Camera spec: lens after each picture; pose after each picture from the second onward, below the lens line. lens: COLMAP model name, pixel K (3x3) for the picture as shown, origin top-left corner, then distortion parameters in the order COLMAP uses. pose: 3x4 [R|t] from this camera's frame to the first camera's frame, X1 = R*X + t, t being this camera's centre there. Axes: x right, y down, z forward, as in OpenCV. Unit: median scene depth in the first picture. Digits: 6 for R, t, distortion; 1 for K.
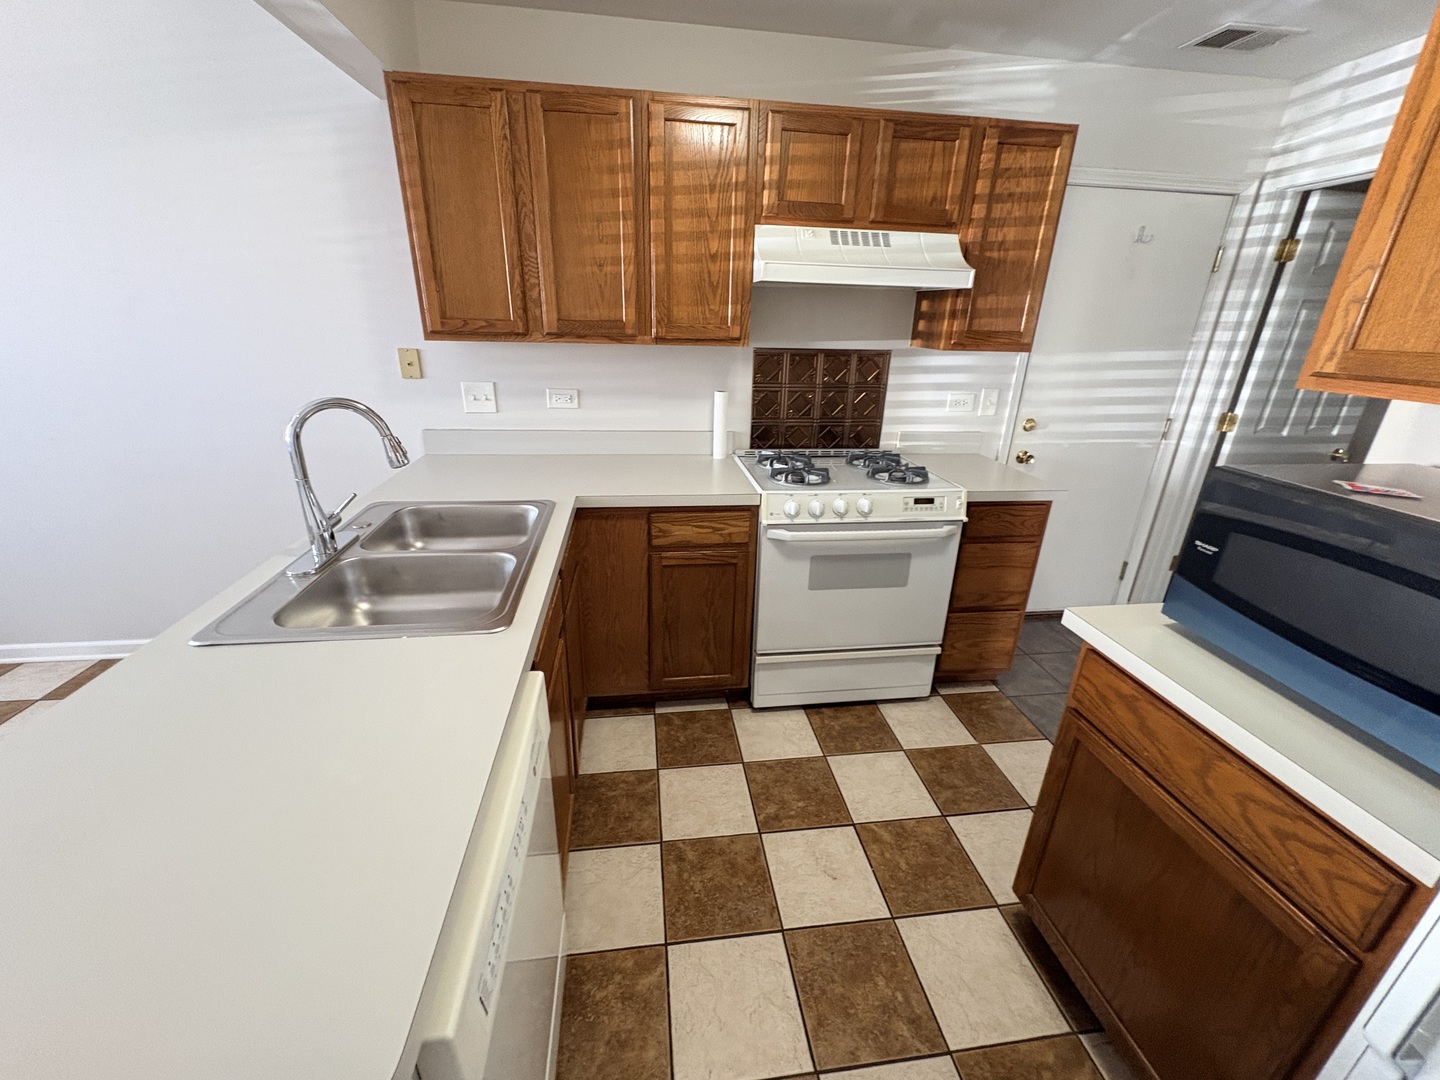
lens RADIAL K [[577.4, 0, 714.1], [0, 577.4, 535.7], [0, 0, 1]] dist [0.000176, 0.000014]
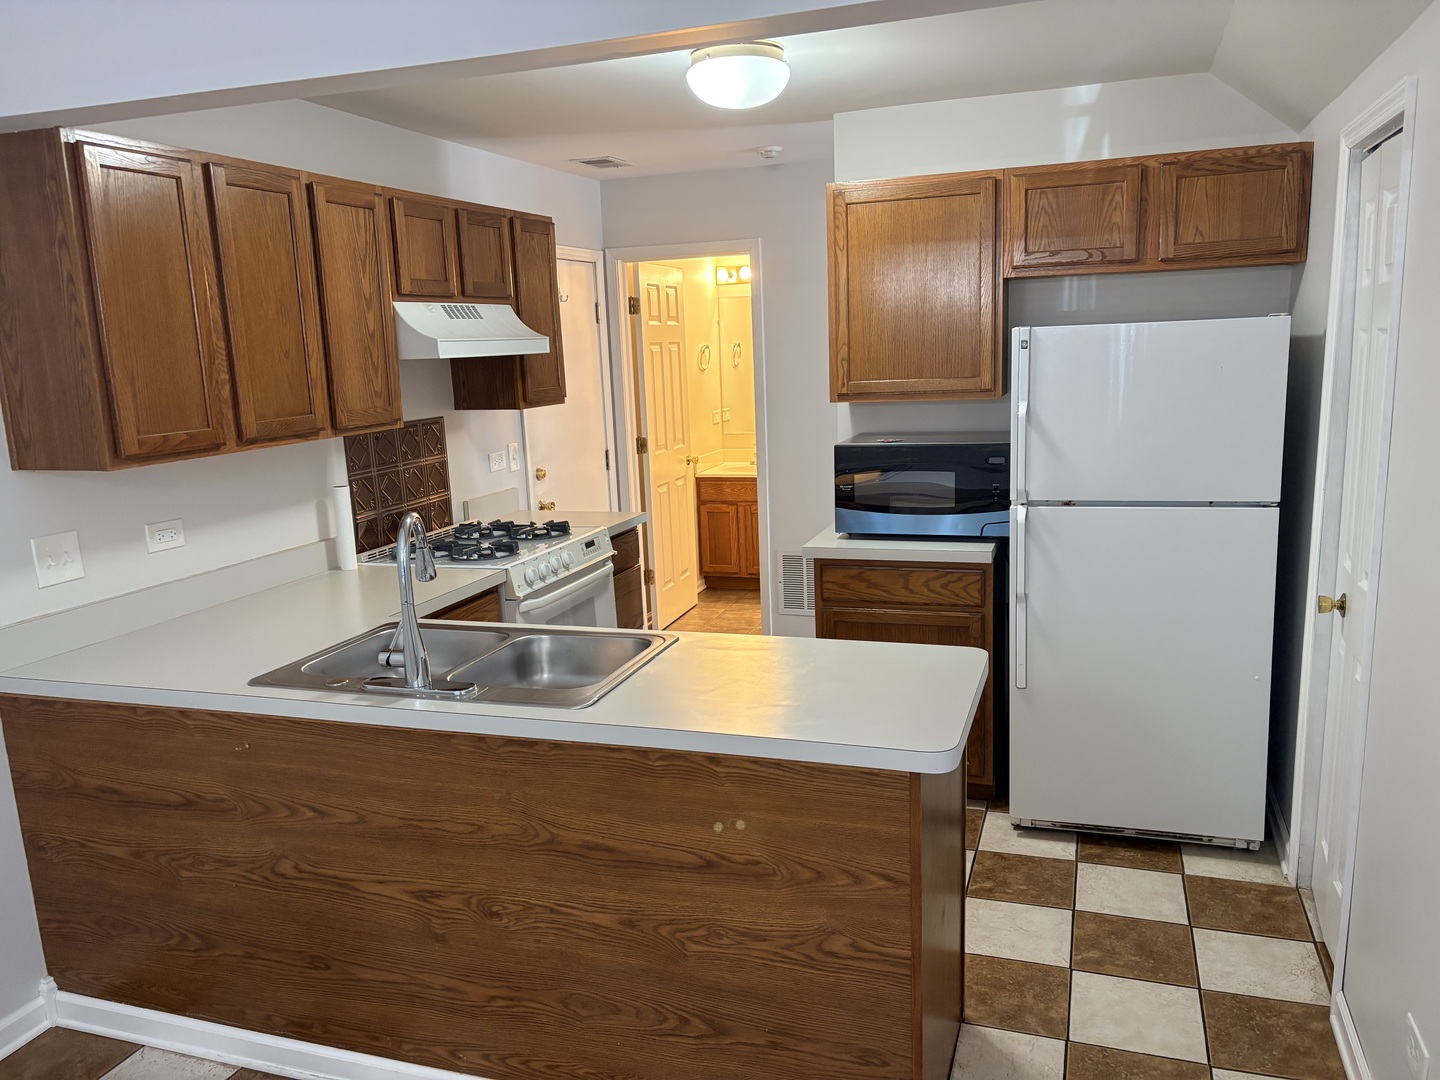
lens RADIAL K [[1082.3, 0, 722.4], [0, 1082.3, 542.6], [0, 0, 1]] dist [0.007643, 0.000546]
pose [[0.436472, -0.208959, 0.875116, -1.277337], [0.368730, 0.928765, 0.037862, -0.048785], [-0.820689, 0.306156, 0.482430, -0.155587]]
